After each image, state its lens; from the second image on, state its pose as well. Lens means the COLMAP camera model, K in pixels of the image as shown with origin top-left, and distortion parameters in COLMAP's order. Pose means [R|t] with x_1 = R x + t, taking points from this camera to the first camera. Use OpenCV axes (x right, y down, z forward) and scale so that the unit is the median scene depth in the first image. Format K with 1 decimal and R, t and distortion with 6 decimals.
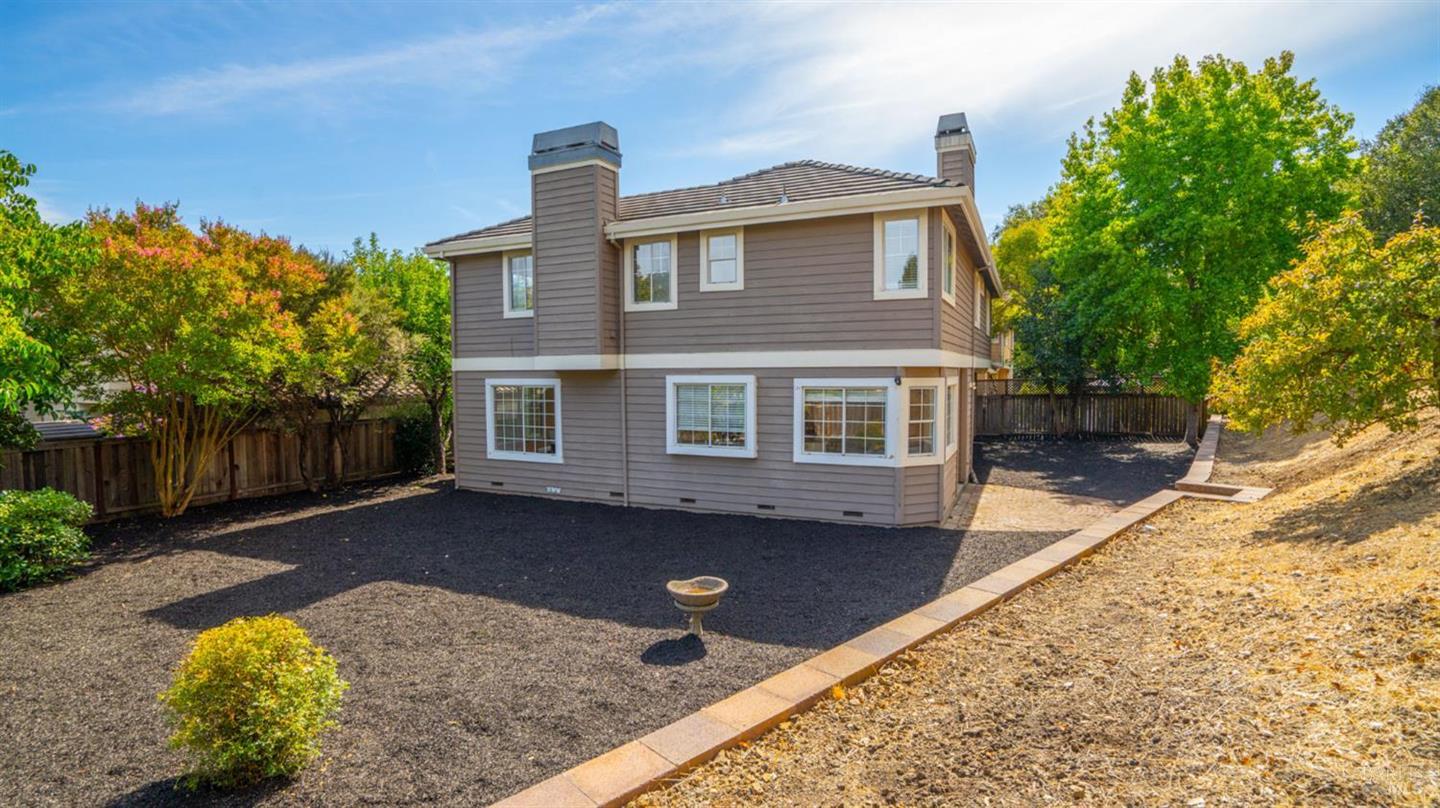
lens RADIAL K [[641.6, 0, 720.0], [0, 641.6, 404.0], [0, 0, 1]] dist [0.002127, 0.000024]
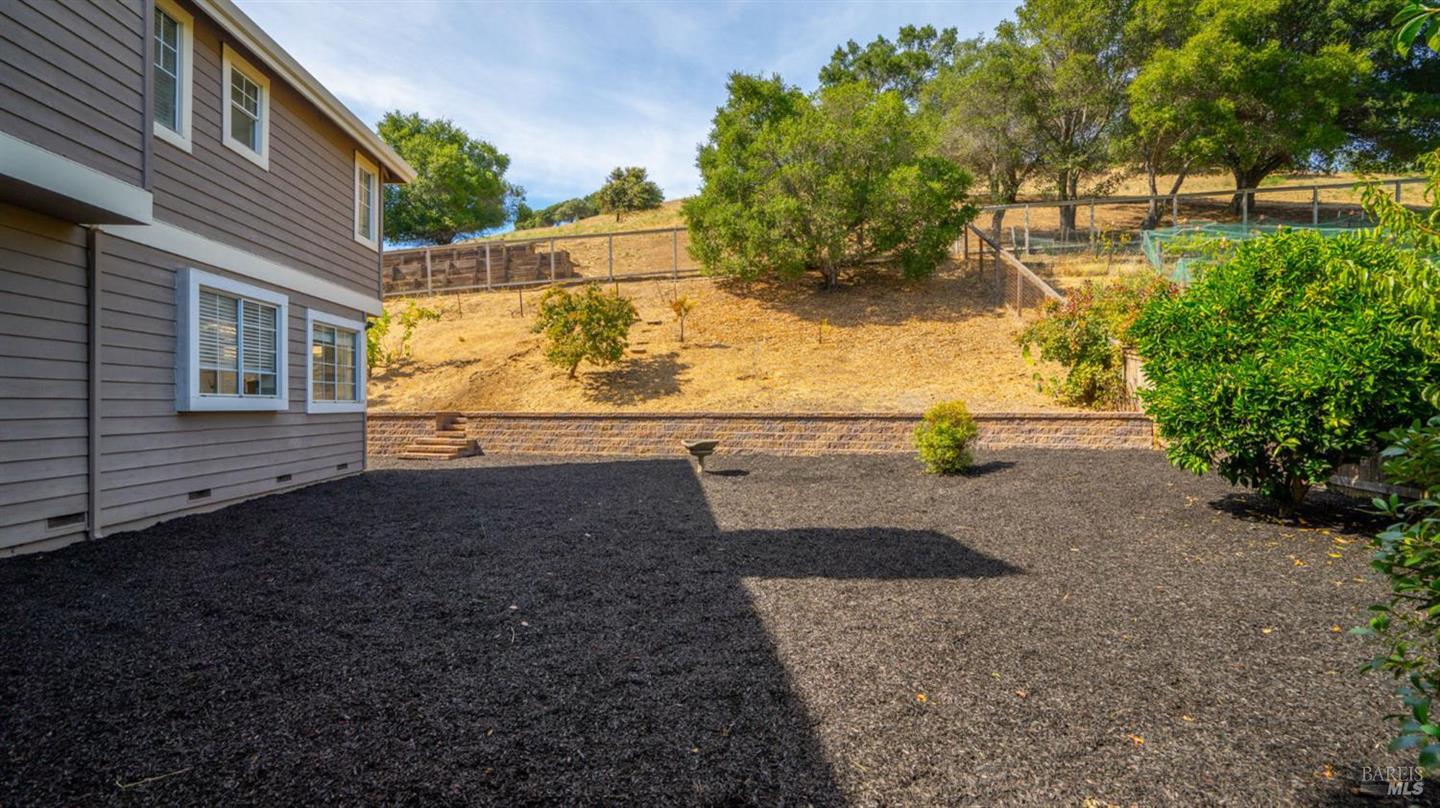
lens RADIAL K [[641.6, 0, 720.0], [0, 641.6, 404.0], [0, 0, 1]] dist [0.002127, 0.000024]
pose [[-0.472122, 0.007458, 0.881502, -0.781843], [0.054468, 0.998300, 0.020726, 0.085224], [-0.879849, 0.057798, -0.471725, 0.870913]]
